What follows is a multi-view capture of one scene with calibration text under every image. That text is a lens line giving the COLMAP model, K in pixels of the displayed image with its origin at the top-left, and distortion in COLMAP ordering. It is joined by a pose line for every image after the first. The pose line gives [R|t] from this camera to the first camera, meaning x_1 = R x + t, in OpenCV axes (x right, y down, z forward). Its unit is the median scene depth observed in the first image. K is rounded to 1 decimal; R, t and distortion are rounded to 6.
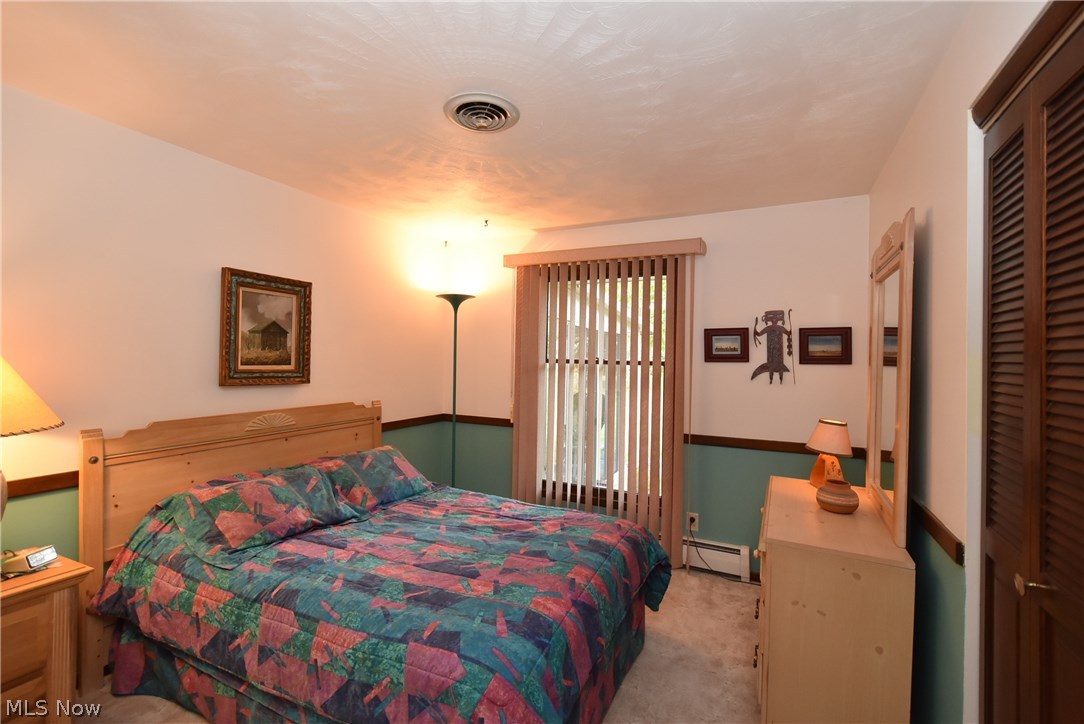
lens RADIAL K [[477.0, 0, 542.1], [0, 477.0, 359.4], [0, 0, 1]] dist [-0.003635, -0.000305]
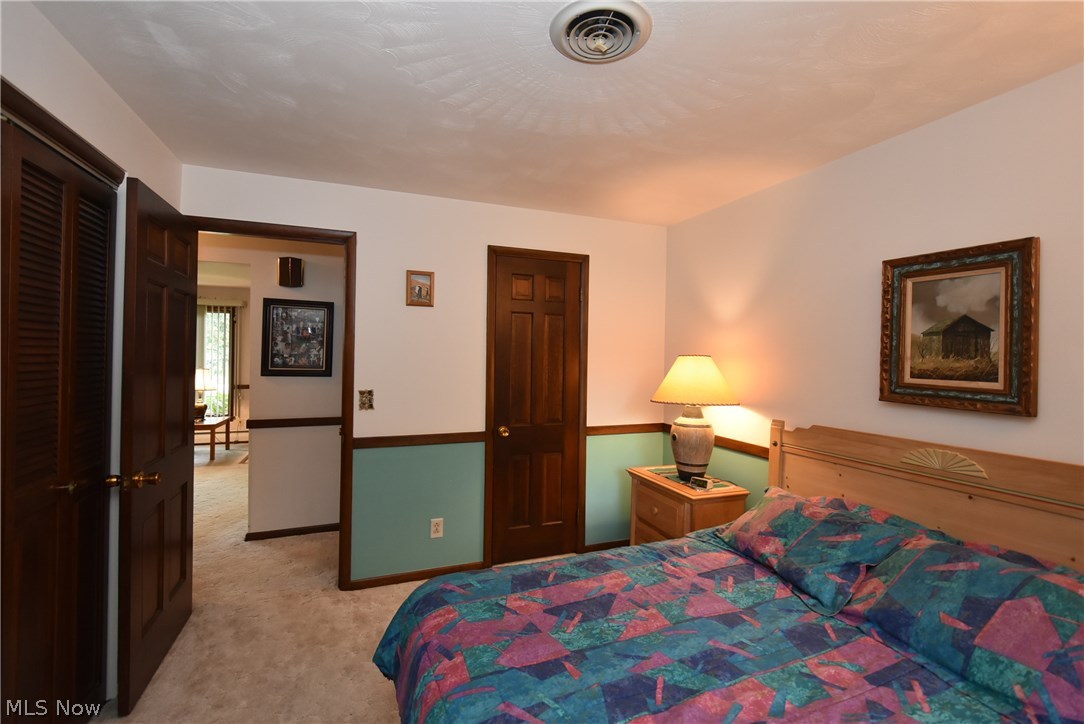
lens RADIAL K [[477.0, 0, 541.4], [0, 477.0, 356.7], [0, 0, 1]] dist [-0.003635, -0.000305]
pose [[-0.677992, -0.024067, -0.734675, 0.356794], [-0.029945, 0.999538, -0.005109, -0.000618], [0.734459, 0.018536, -0.678400, 1.093271]]
